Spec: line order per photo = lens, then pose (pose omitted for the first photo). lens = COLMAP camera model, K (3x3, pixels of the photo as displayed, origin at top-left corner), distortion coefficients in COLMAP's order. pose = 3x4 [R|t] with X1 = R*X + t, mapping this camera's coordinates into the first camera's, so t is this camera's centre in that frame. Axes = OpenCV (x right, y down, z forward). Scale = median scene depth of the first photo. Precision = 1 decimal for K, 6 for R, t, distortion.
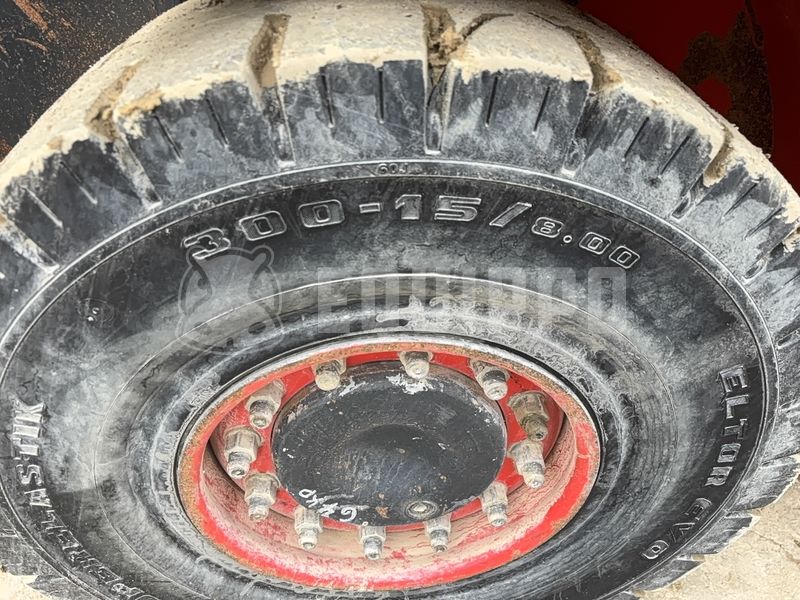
lens RADIAL K [[608.0, 0, 402.3], [0, 608.0, 295.6], [0, 0, 1]] dist [0.031112, -0.038993]
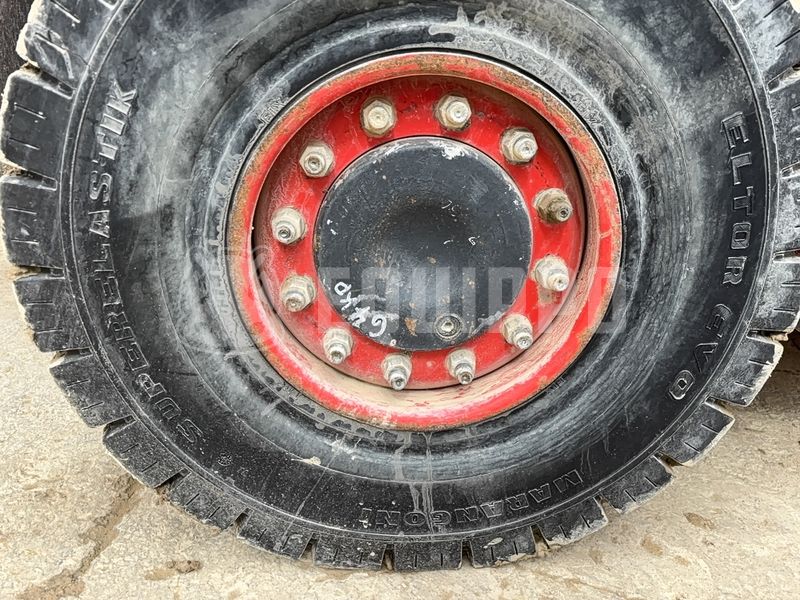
lens RADIAL K [[608.0, 0, 403.0], [0, 608.0, 300.5], [0, 0, 1]] dist [0.031112, -0.038993]
pose [[0.999000, 0.044679, -0.001810, -0.059725], [-0.043102, 0.951382, -0.304982, 0.799977], [-0.011904, 0.304755, 0.952356, 0.018275]]
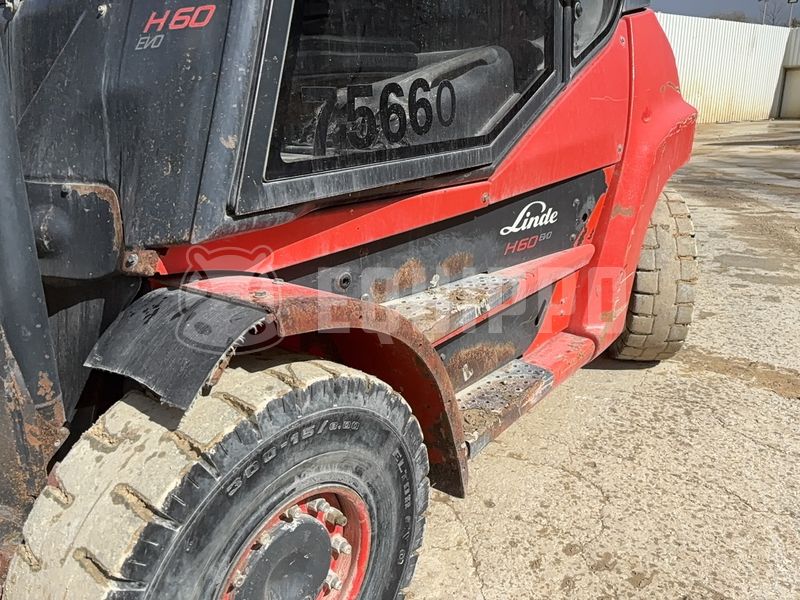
lens RADIAL K [[608.0, 0, 400.8], [0, 608.0, 299.1], [0, 0, 1]] dist [0.031112, -0.038993]
pose [[0.678579, -0.253373, 0.689444, -1.033720], [0.476759, 0.865968, -0.150999, -0.036511], [-0.558777, 0.431163, 0.708425, -1.092276]]
